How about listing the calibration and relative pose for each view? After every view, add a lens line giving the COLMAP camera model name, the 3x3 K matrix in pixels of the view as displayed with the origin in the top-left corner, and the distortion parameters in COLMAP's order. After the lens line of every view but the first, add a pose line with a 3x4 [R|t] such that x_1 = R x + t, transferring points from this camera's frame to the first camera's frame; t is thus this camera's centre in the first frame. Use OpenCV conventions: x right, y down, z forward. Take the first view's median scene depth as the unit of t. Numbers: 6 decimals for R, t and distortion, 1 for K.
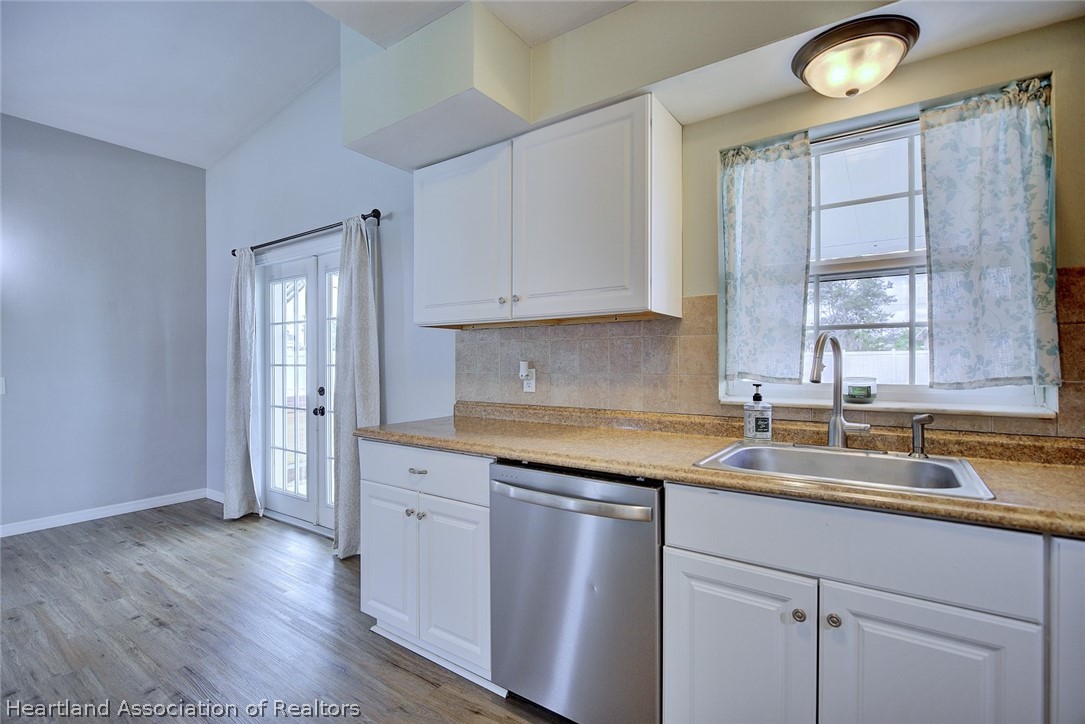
lens RADIAL K [[494.5, 0, 542.5], [0, 494.5, 362.0], [0, 0, 1]] dist [-0.003309, -0.000404]
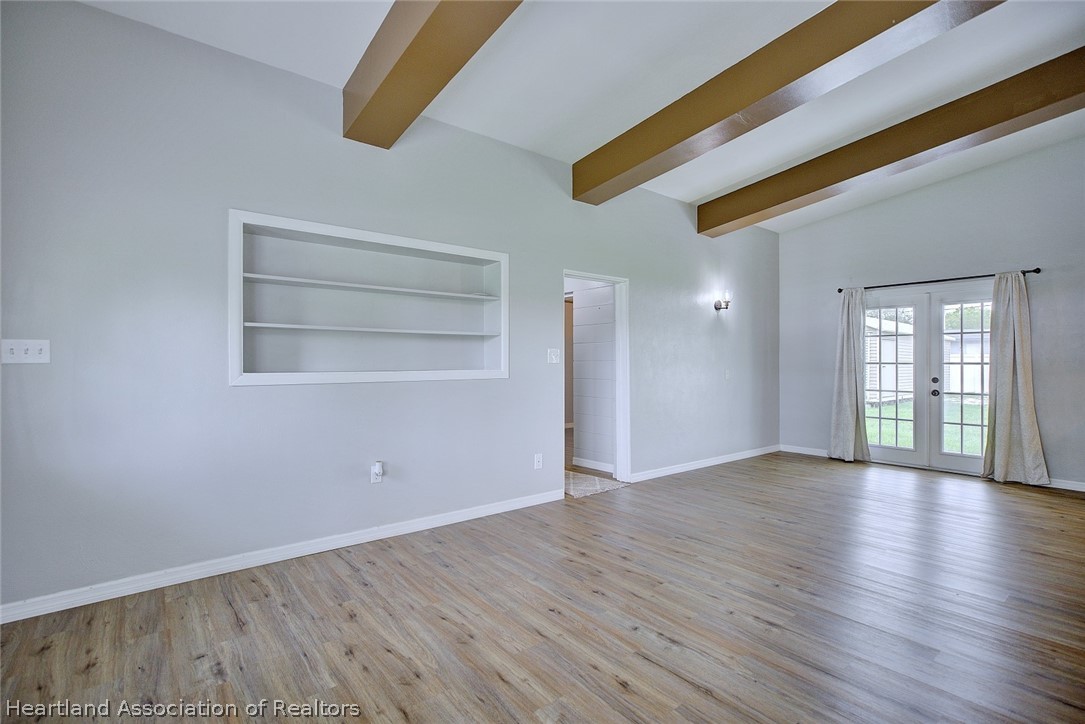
lens RADIAL K [[494.5, 0, 542.5], [0, 494.5, 362.0], [0, 0, 1]] dist [-0.003309, -0.000404]
pose [[0.953162, 0.000960, -0.302460, -2.038231], [0.000566, 0.999988, 0.004957, -0.011039], [0.302461, -0.004896, 0.953149, -1.492366]]
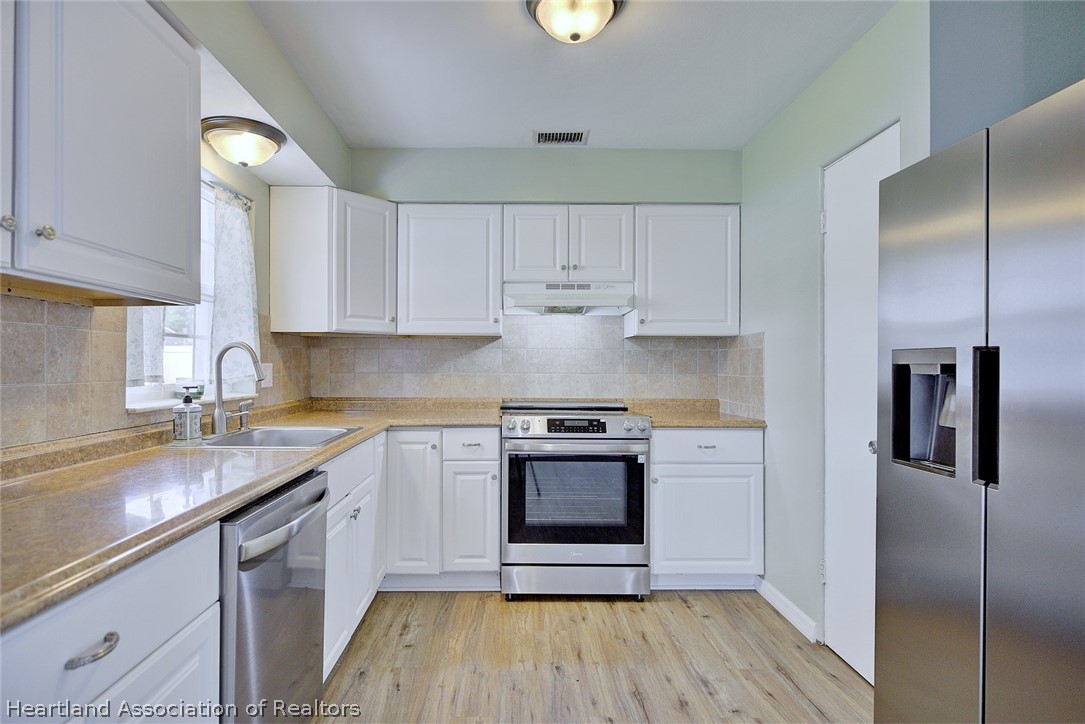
lens RADIAL K [[537.6, 0, 504.6], [0, 537.6, 364.8], [0, 0, 1]] dist [-0.002018, -0.000298]
pose [[-0.569701, -0.002132, 0.821849, -0.736572], [-0.006032, 0.999981, -0.001586, -0.002813], [-0.821830, -0.005861, -0.569703, 0.933119]]
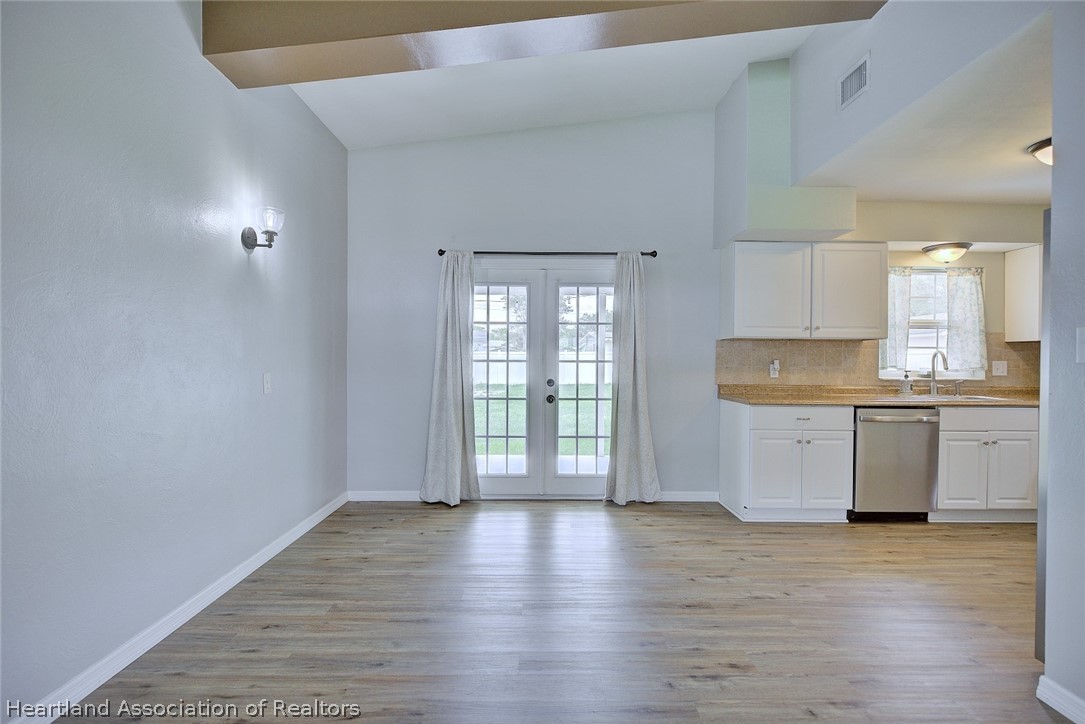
lens RADIAL K [[508.6, 0, 542.5], [0, 508.6, 362.0], [0, 0, 1]] dist [-0.003551, -0.000603]
pose [[0.817223, 0.004187, 0.576306, -2.082373], [-0.009436, 0.999937, 0.006116, 0.002446], [-0.576244, -0.010436, 0.817211, -0.000325]]
